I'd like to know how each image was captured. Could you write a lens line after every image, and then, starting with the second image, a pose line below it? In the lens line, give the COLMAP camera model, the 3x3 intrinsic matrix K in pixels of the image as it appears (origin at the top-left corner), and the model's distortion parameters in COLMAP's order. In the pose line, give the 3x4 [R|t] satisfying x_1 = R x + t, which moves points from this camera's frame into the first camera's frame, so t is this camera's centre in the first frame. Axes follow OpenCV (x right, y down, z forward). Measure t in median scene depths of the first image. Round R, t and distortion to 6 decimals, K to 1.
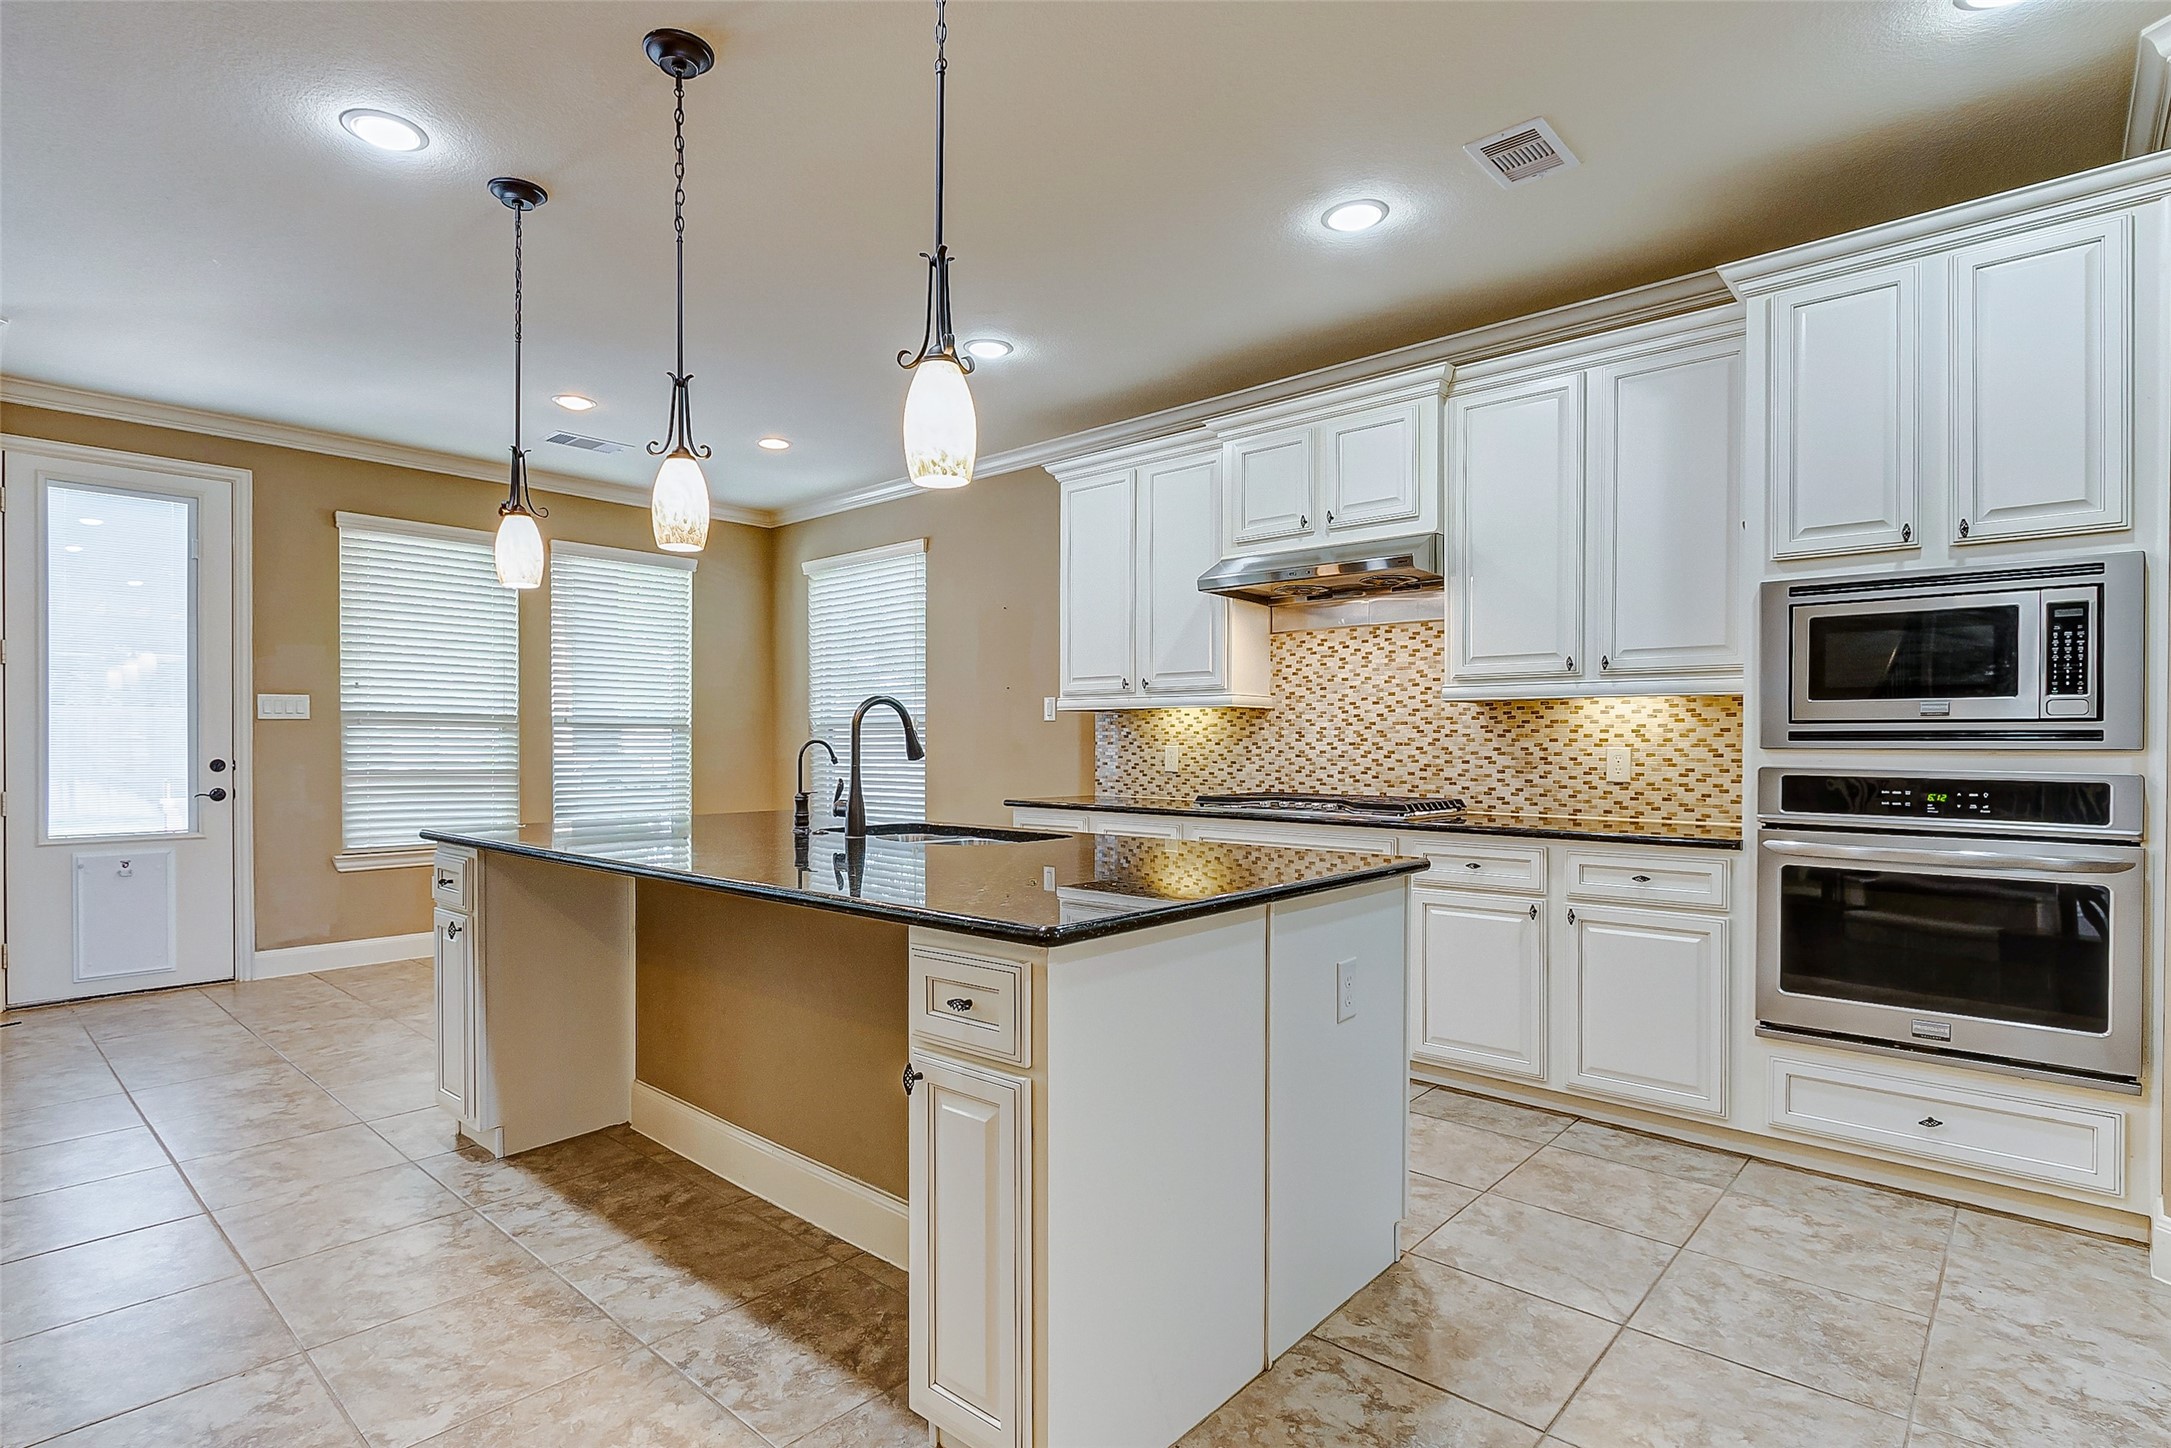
lens RADIAL K [[1080.7, 0, 1080.7], [0, 1080.7, 736.3], [0, 0, 1]] dist [-0.000646, -0.001883]
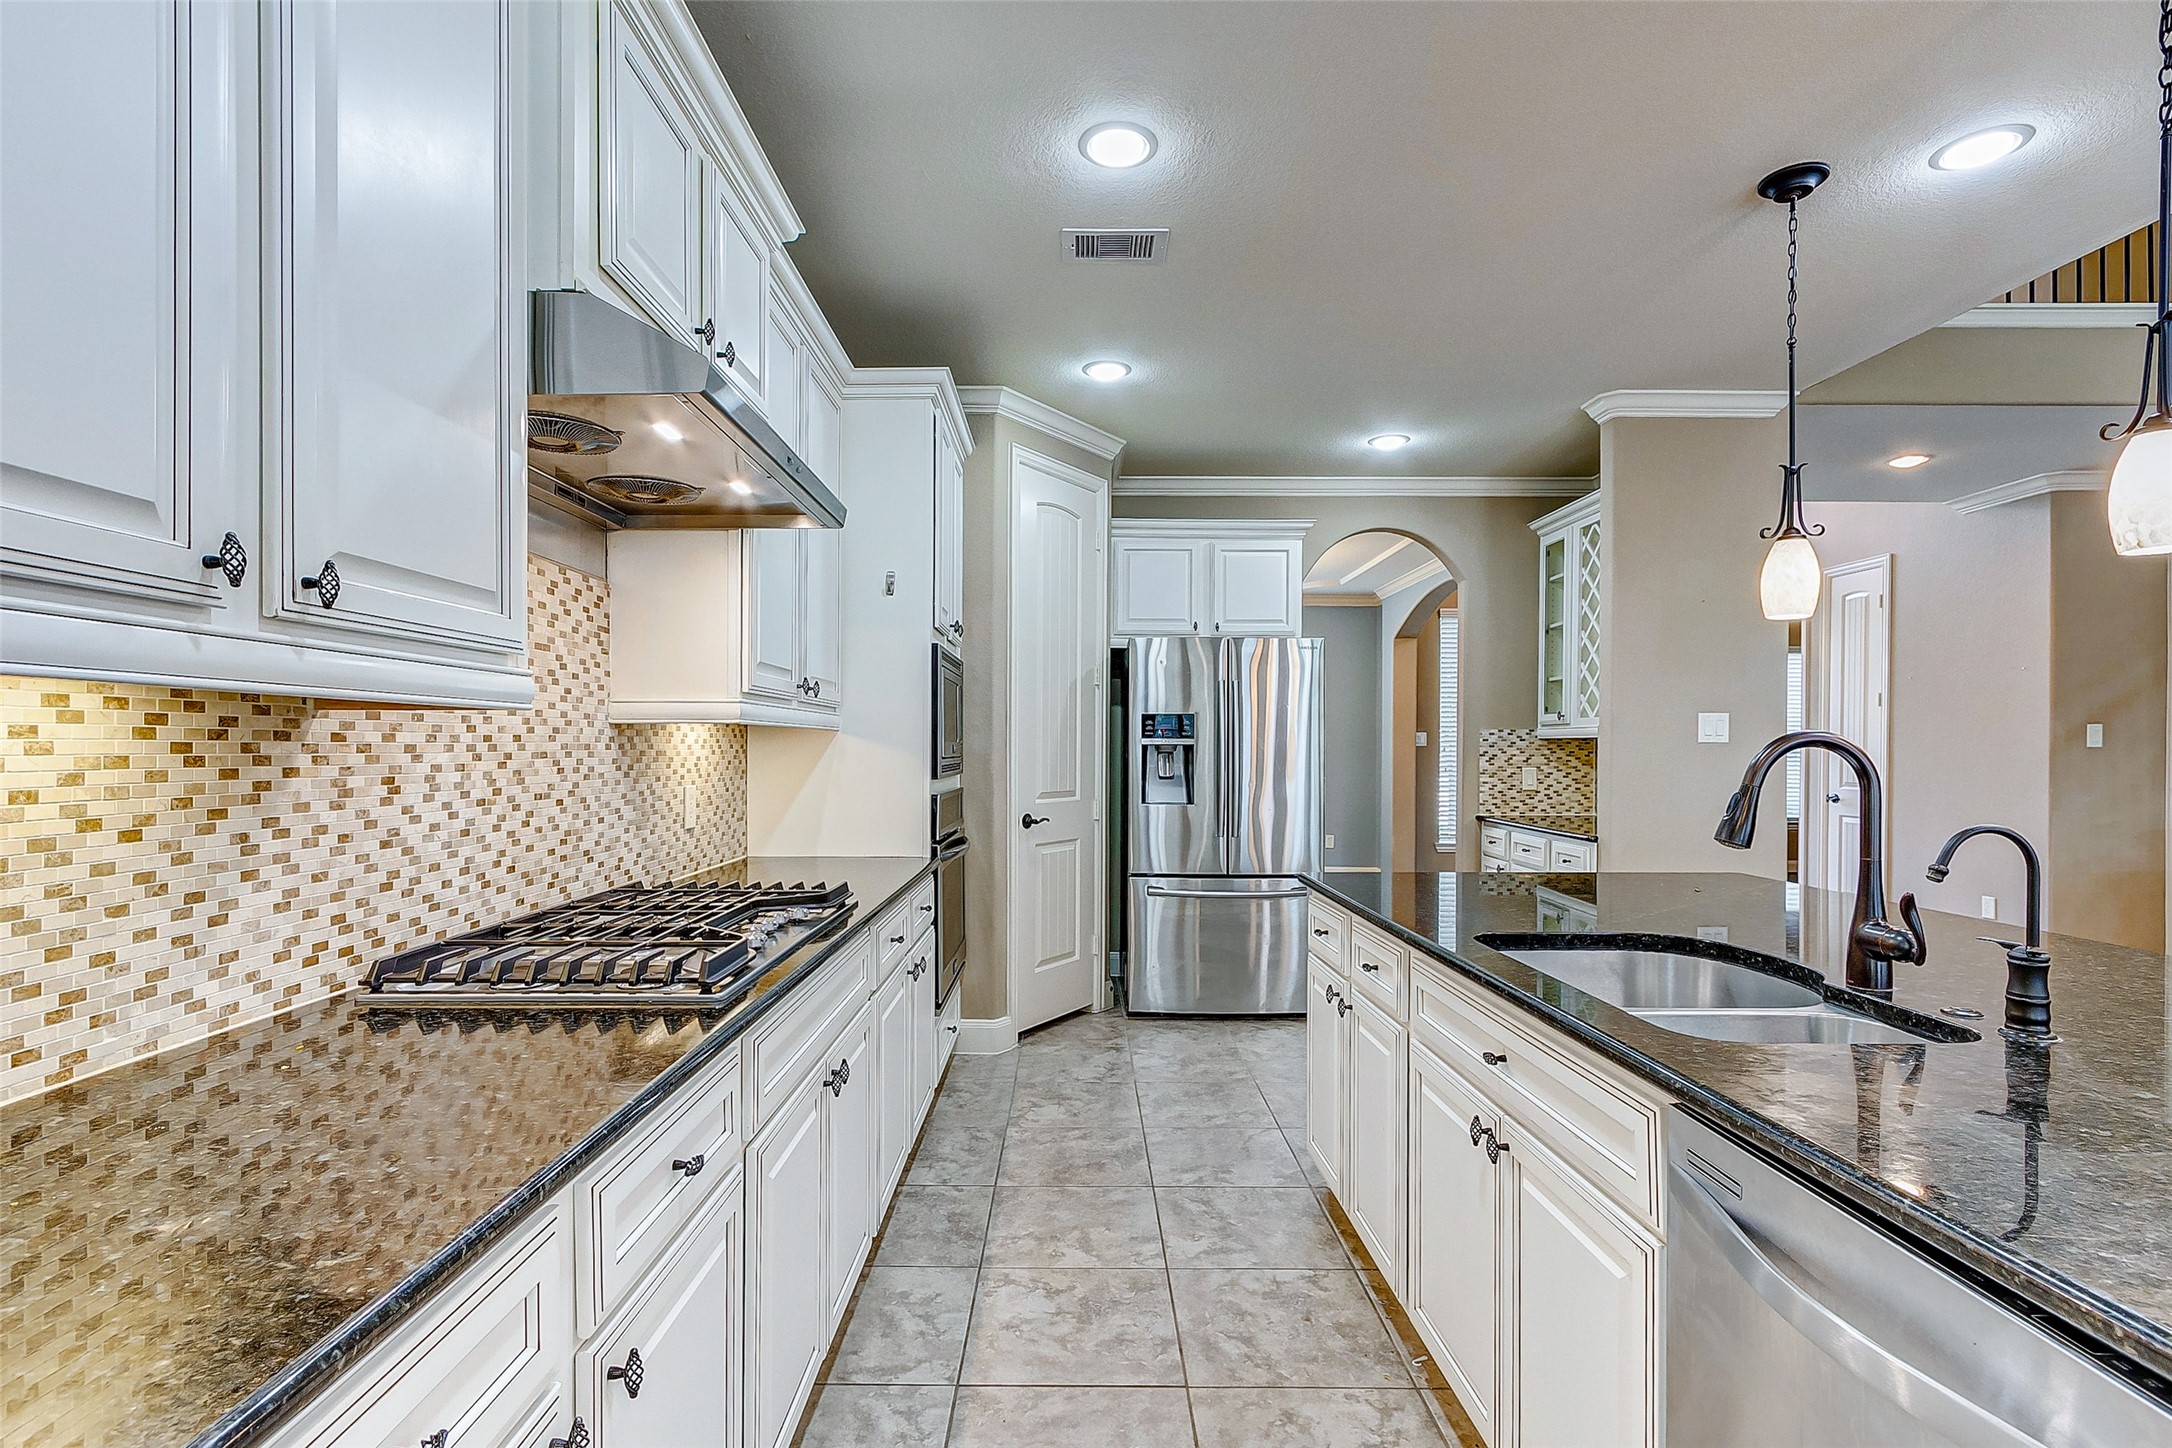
lens RADIAL K [[1015.3, 0, 1083.3], [0, 1015.3, 755.7], [0, 0, 1]] dist [0.002420, -0.000151]
pose [[-0.666868, -0.010310, 0.745104, -0.238939], [-0.007844, 0.999946, 0.006816, -0.018174], [-0.745134, -0.001299, -0.666913, 1.192561]]
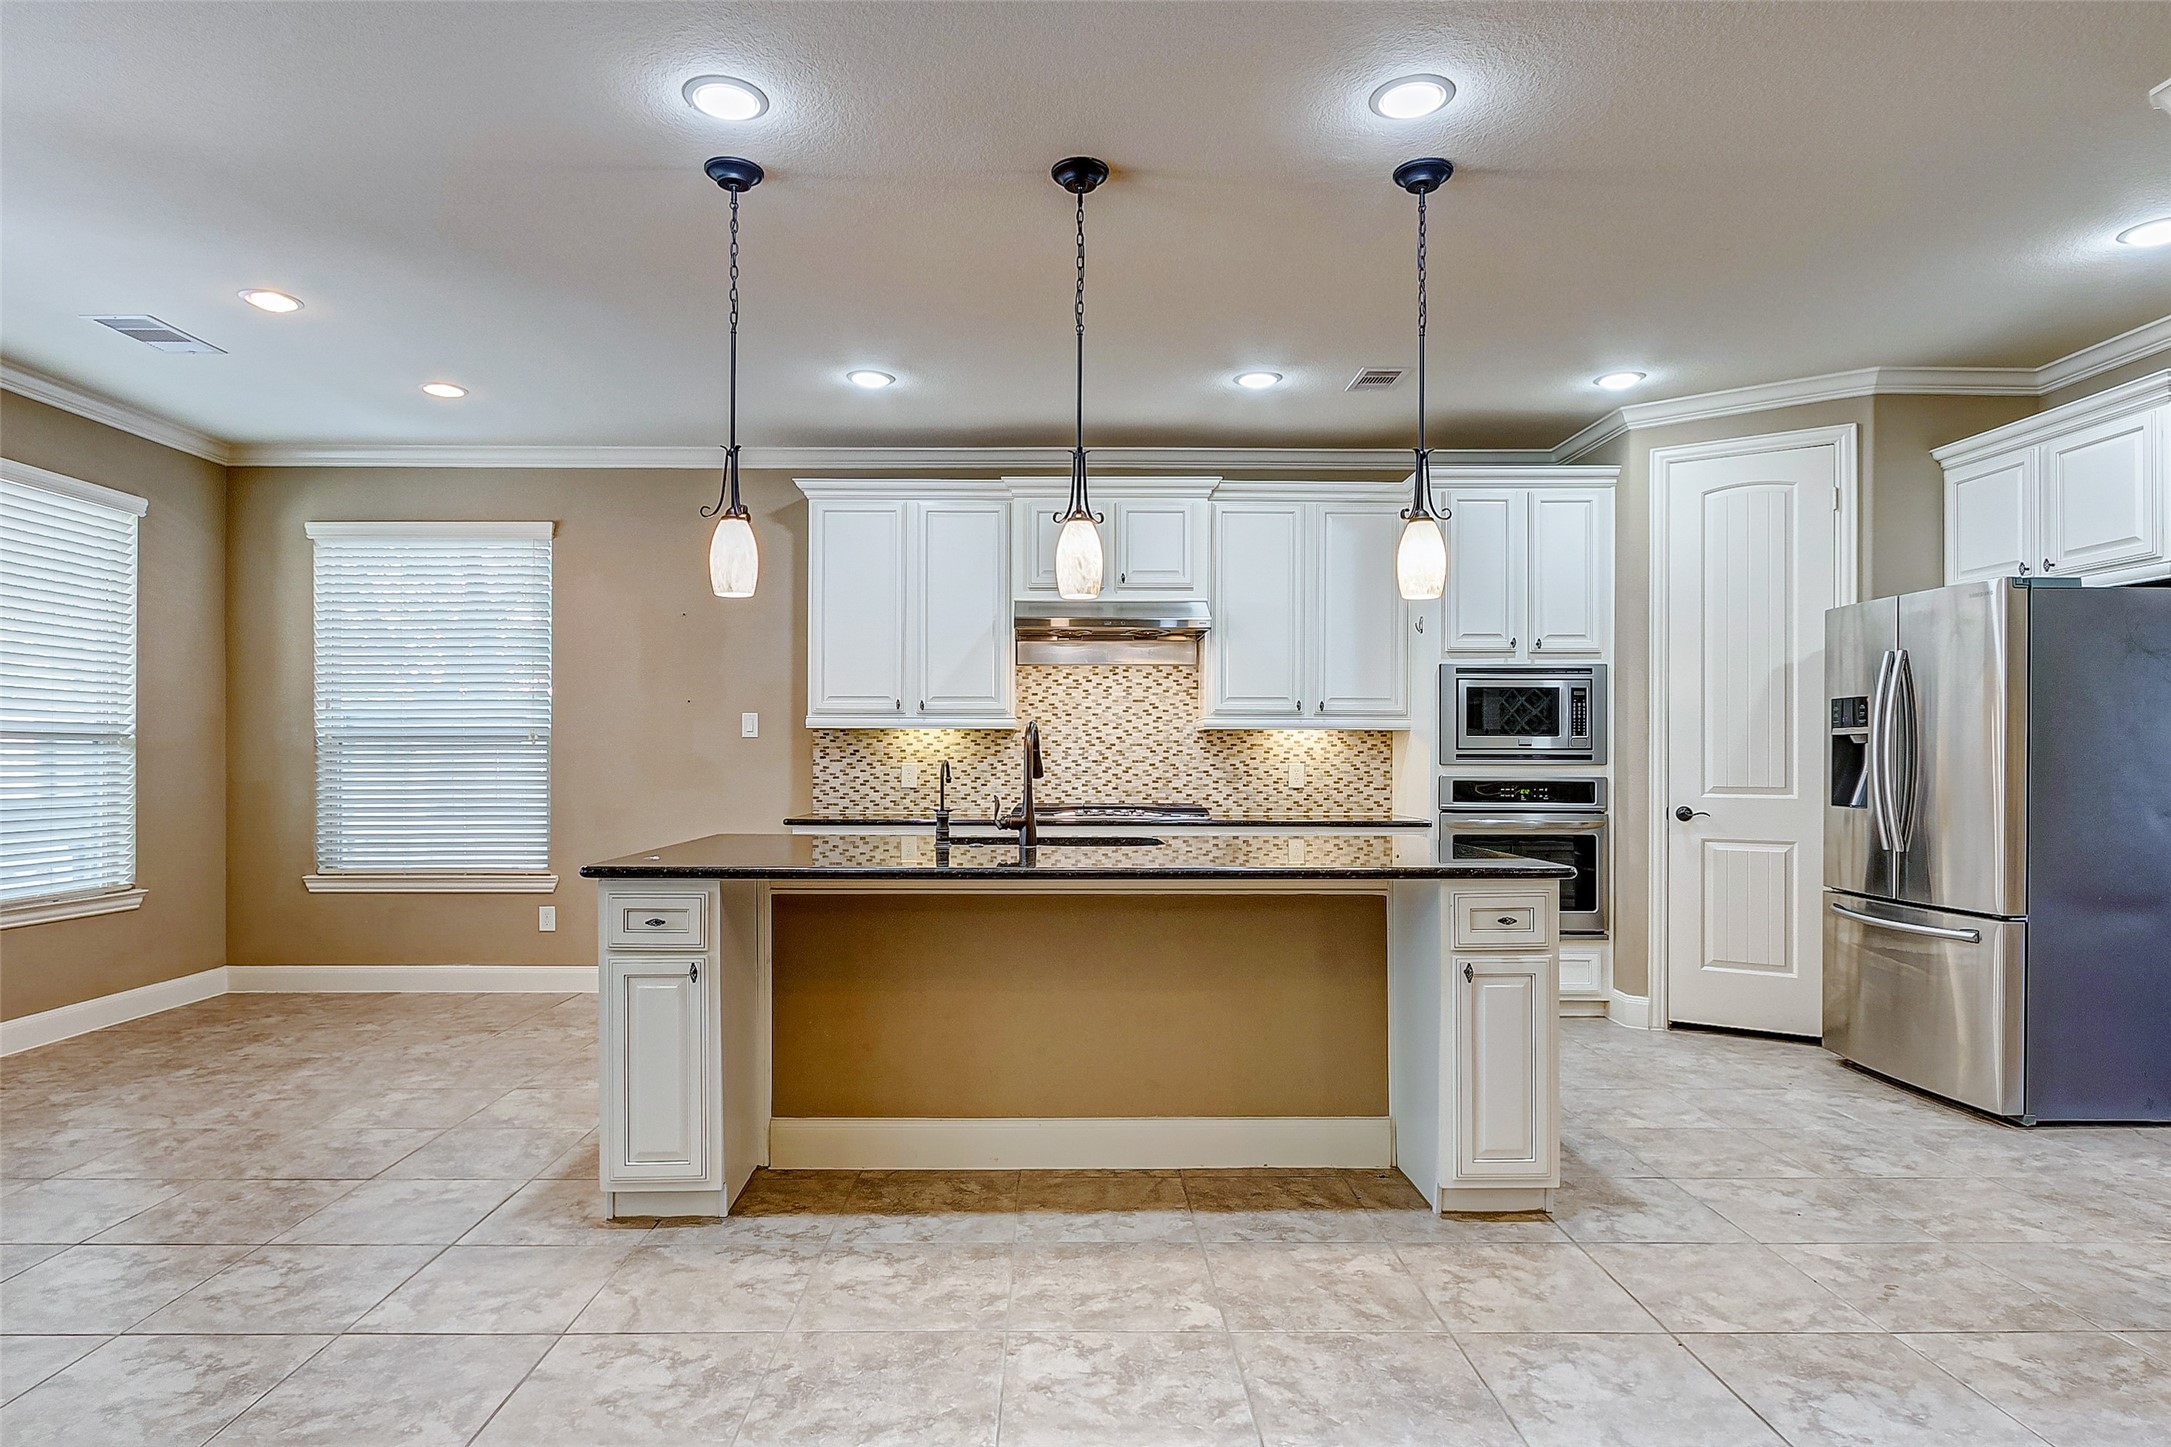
lens RADIAL K [[1189.3, 0, 1080.4], [0, 1189.3, 736.7], [0, 0, 1]] dist [-0.005974, 0.000765]
pose [[0.731659, 0.011264, 0.681577, -0.731729], [-0.004626, 0.999922, -0.011559, -0.005605], [-0.681655, 0.005304, 0.731655, 0.037741]]
